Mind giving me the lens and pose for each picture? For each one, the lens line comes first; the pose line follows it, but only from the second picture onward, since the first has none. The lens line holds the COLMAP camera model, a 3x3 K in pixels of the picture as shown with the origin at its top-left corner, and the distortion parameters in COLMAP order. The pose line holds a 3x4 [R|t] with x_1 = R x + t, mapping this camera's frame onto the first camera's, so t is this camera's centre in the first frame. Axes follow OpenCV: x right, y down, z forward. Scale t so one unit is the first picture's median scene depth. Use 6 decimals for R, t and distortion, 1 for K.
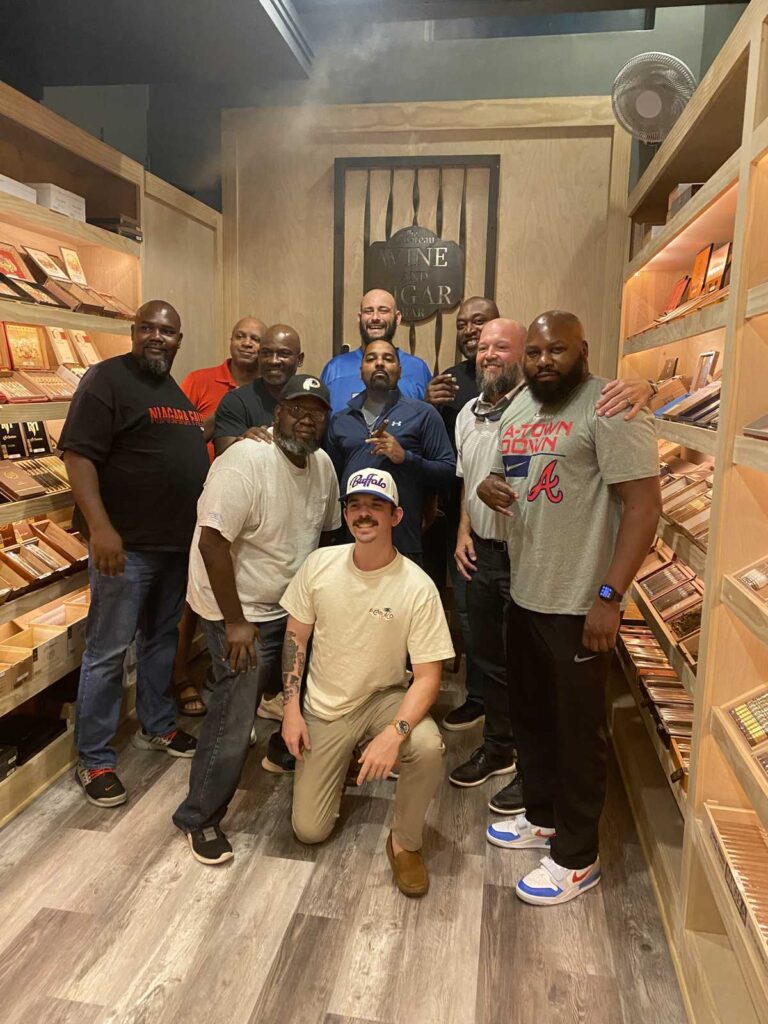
lens RADIAL K [[782.2, 0, 381.2], [0, 782.2, 505.0], [0, 0, 1]] dist [0.020498, -0.009930]
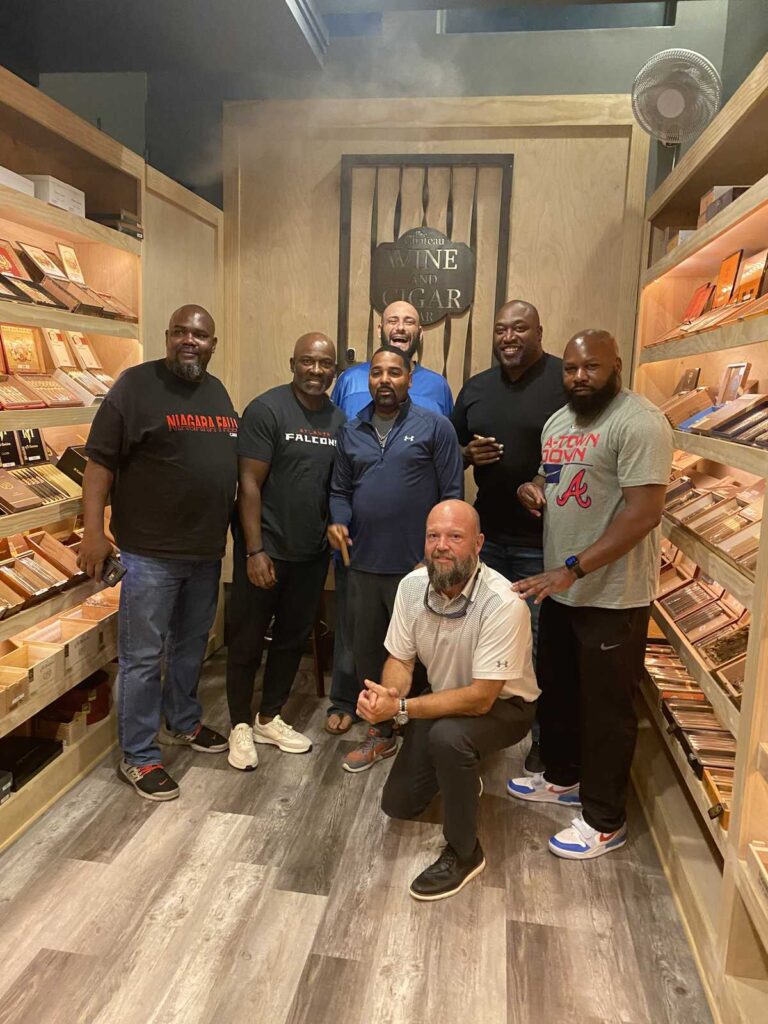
lens RADIAL K [[782.2, 0, 381.6], [0, 782.2, 516.3], [0, 0, 1]] dist [0.020498, -0.009930]
pose [[0.999790, 0.008031, 0.018847, -0.031418], [-0.008272, 0.999884, 0.012757, -0.014307], [-0.018743, -0.012910, 0.999741, 0.039463]]
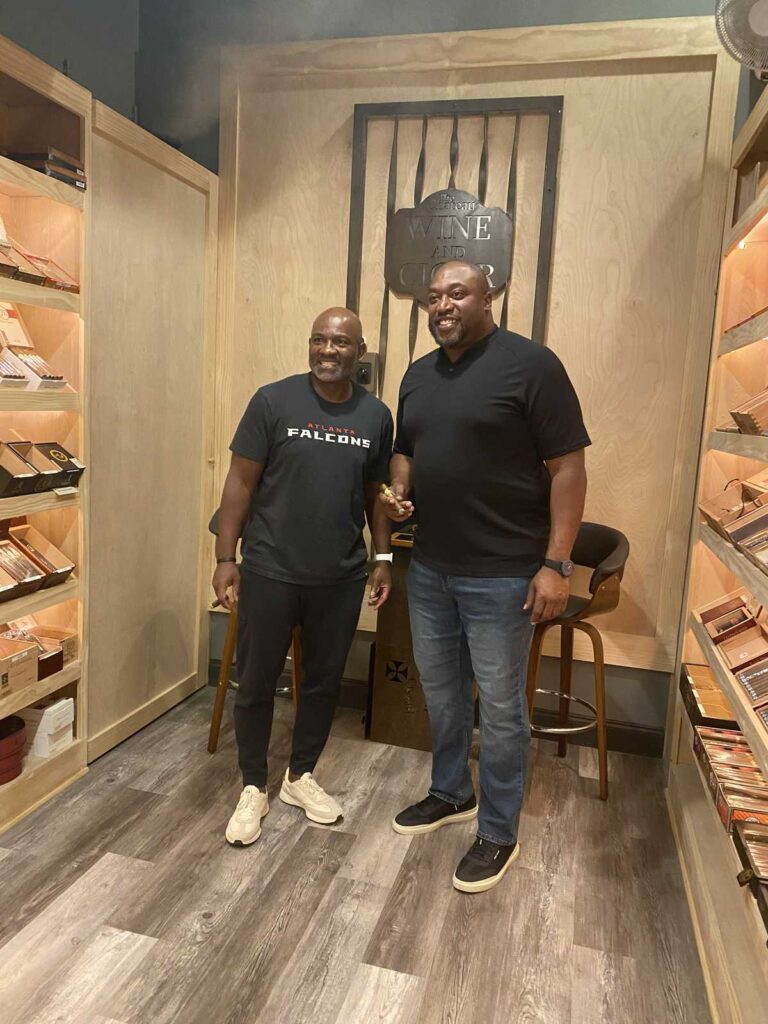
lens RADIAL K [[782.2, 0, 382.6], [0, 782.2, 510.9], [0, 0, 1]] dist [0.020498, -0.009930]
pose [[0.995574, 0.041338, -0.084406, 0.068690], [-0.042829, 0.998955, -0.015931, -0.019437], [0.083659, 0.019476, 0.996304, 0.267002]]
